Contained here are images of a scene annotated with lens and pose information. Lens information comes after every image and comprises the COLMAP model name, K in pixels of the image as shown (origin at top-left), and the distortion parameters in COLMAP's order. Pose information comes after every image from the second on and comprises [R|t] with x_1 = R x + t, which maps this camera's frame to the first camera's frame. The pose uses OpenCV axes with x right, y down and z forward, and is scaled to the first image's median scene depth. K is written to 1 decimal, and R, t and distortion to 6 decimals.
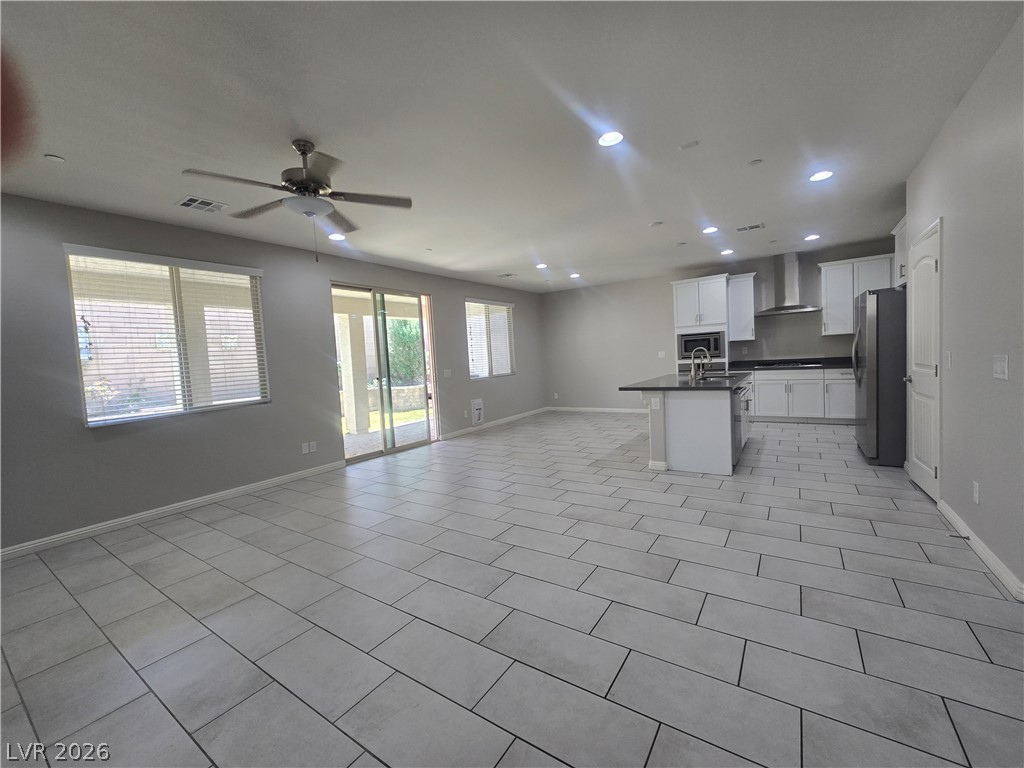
lens RADIAL K [[415.5, 0, 512.0], [0, 415.5, 384.0], [0, 0, 1]] dist [0.000738, 0.000068]
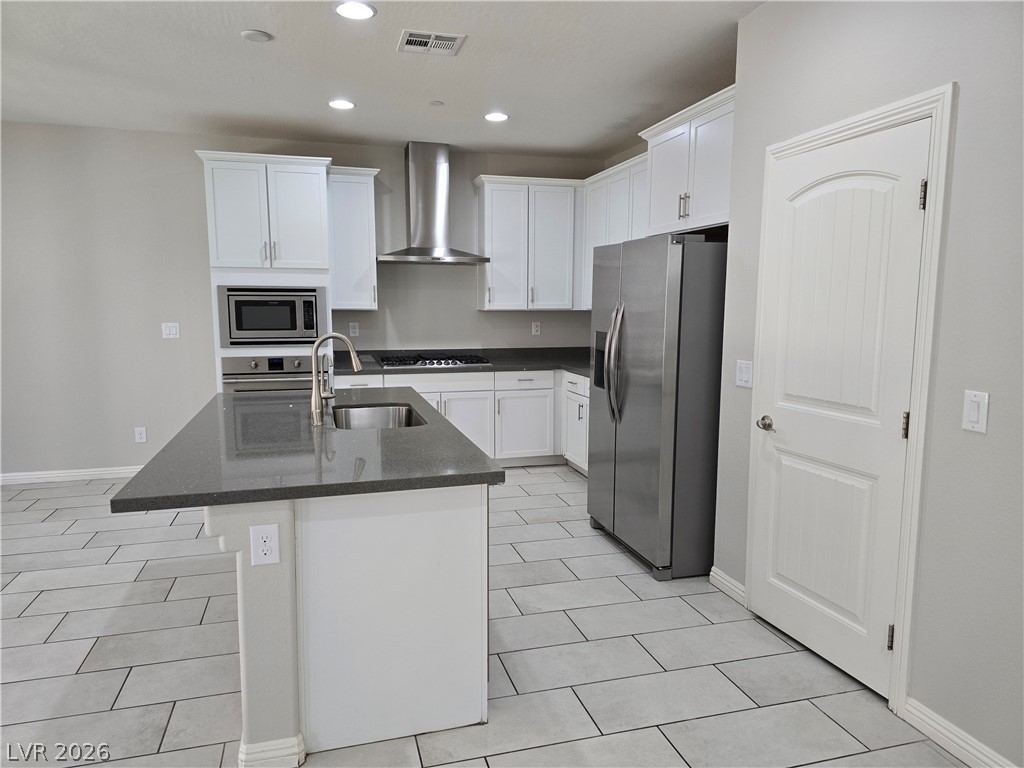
lens RADIAL K [[677.7, 0, 502.6], [0, 677.7, 387.6], [0, 0, 1]] dist [0.013450, -0.002927]
pose [[0.643965, -0.037429, 0.764138, 0.068051], [0.008179, 0.999082, 0.042044, -0.047509], [-0.765011, -0.020825, 0.643681, 0.375833]]
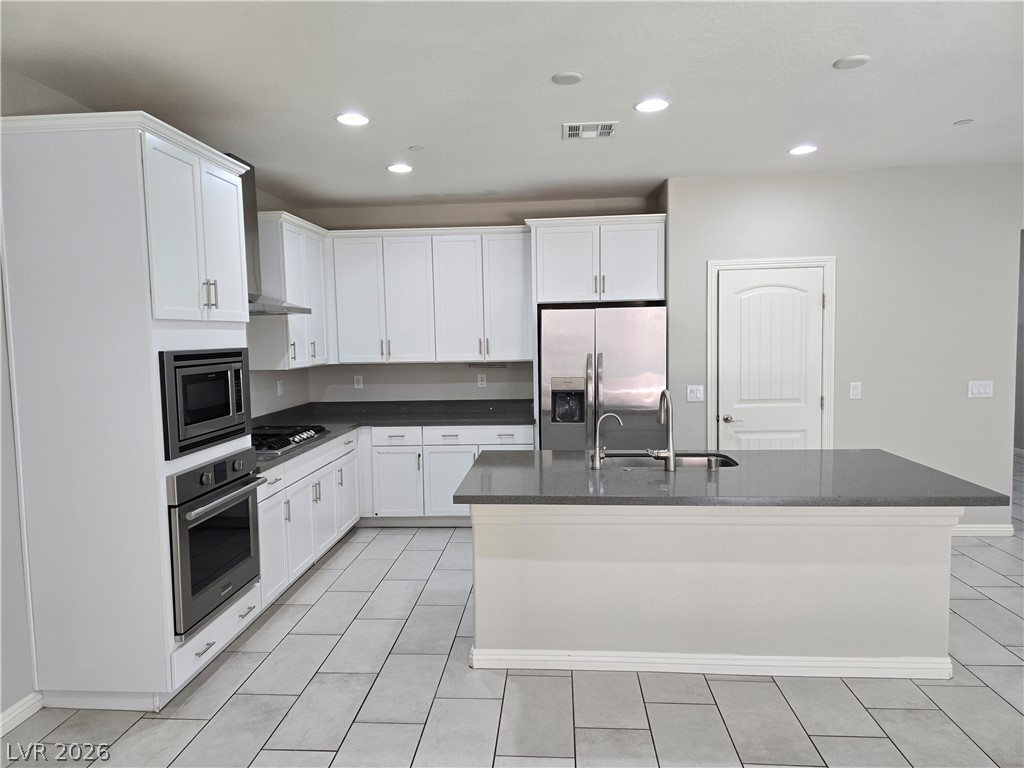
lens RADIAL K [[677.7, 0, 502.6], [0, 677.7, 387.6], [0, 0, 1]] dist [0.013450, -0.002927]
pose [[-0.481381, -0.001332, 0.876510, -0.028933], [0.104200, 0.992820, 0.058736, -0.107938], [-0.870296, 0.119607, -0.477786, 1.079955]]
